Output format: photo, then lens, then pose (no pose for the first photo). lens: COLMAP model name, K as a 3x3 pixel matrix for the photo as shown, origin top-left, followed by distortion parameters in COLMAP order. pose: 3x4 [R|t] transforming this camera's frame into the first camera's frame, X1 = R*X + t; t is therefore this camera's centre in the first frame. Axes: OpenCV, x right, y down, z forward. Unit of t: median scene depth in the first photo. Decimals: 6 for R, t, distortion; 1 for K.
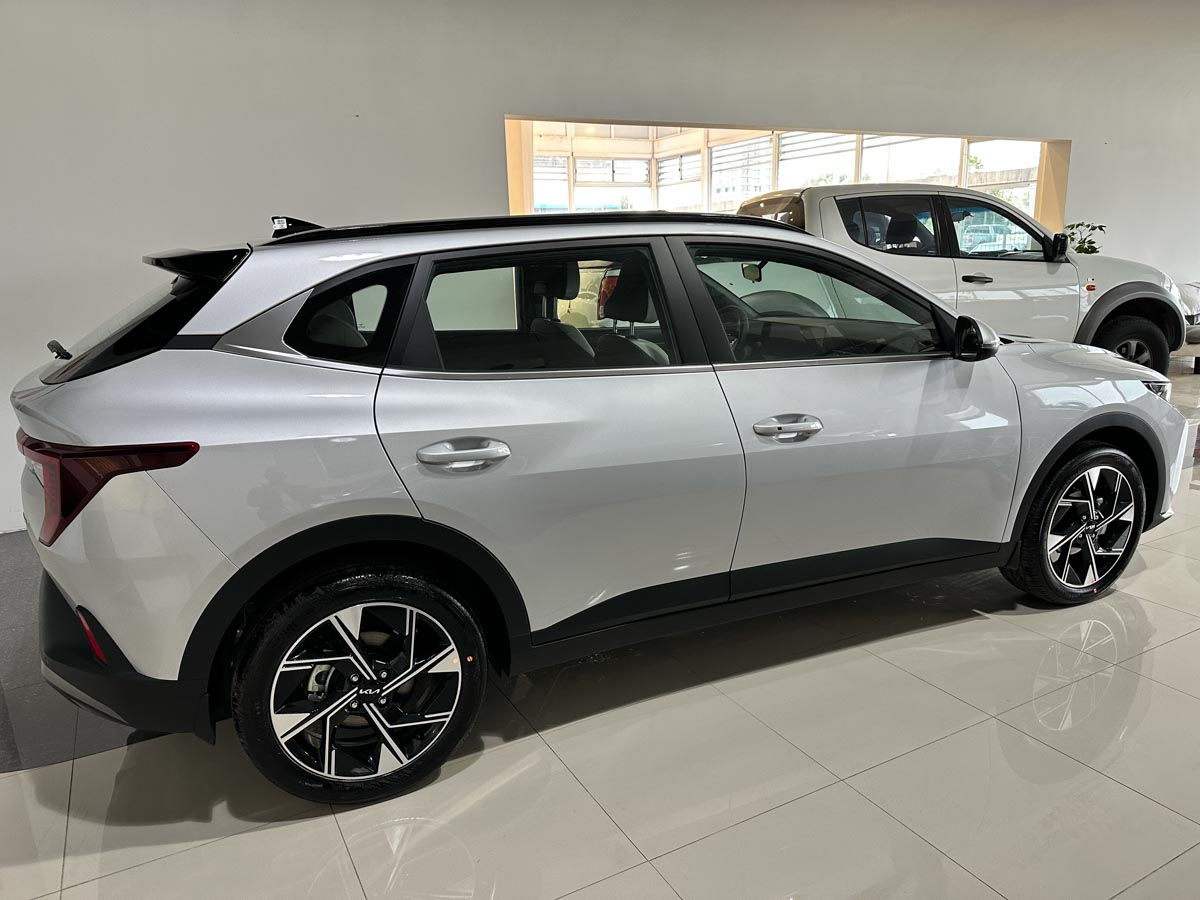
lens RADIAL K [[856.9, 0, 601.4], [0, 856.9, 453.9], [0, 0, 1]] dist [0.041910, -0.050922]
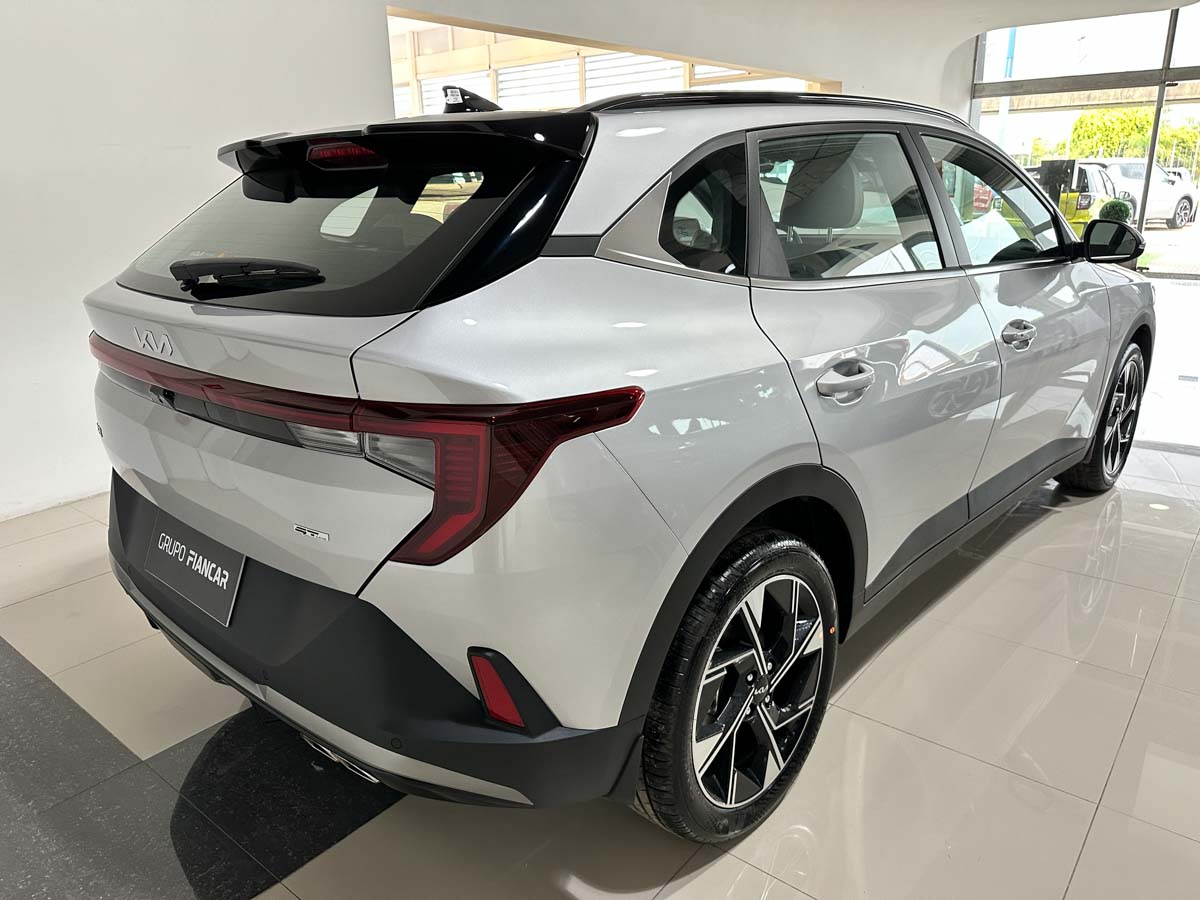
lens RADIAL K [[856.9, 0, 594.4], [0, 856.9, 445.7], [0, 0, 1]] dist [0.041910, -0.050922]
pose [[0.924595, -0.103437, 0.366641, -0.676777], [0.085975, 0.994259, 0.063690, -0.011378], [-0.371124, -0.027366, 0.928180, 0.327354]]
